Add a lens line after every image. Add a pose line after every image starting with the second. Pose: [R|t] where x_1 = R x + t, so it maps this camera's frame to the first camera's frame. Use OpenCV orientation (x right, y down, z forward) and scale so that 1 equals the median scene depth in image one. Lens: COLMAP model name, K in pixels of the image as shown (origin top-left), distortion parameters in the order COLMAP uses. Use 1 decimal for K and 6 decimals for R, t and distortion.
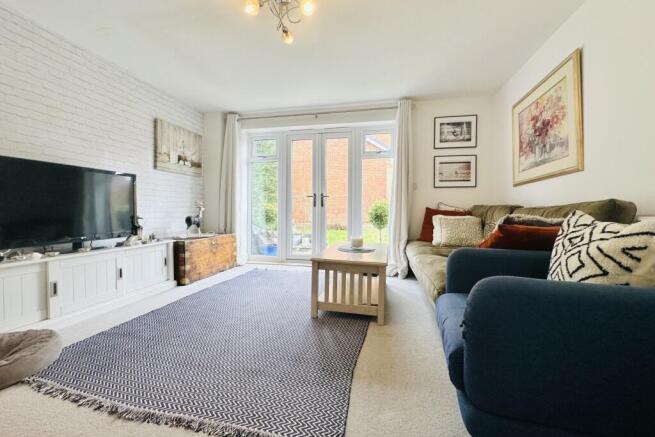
lens RADIAL K [[271.3, 0, 326.9], [0, 271.3, 210.2], [0, 0, 1]] dist [-0.000099, -0.000161]
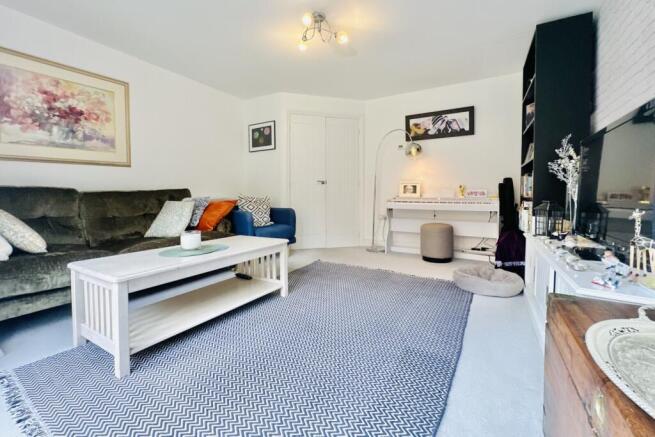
lens RADIAL K [[272.3, 0, 331.1], [0, 272.3, 195.9], [0, 0, 1]] dist [0.000073, 0.000027]
pose [[-0.958153, -0.003061, 0.286241, -0.359608], [-0.001149, 0.999976, 0.006849, 0.001014], [-0.286255, 0.006233, -0.958133, 1.380632]]
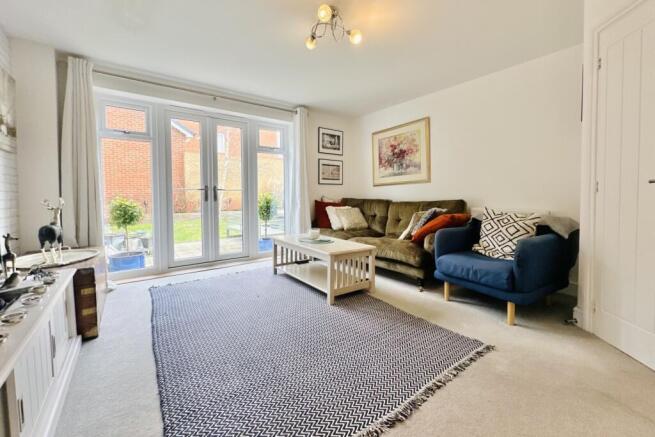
lens RADIAL K [[271.9, 0, 327.2], [0, 271.9, 201.6], [0, 0, 1]] dist [0.000238, 0.000043]
pose [[0.650431, -0.026926, 0.759088, -0.637180], [0.007720, 0.999554, 0.028841, -0.047242], [-0.759526, -0.012898, 0.650349, 0.198005]]
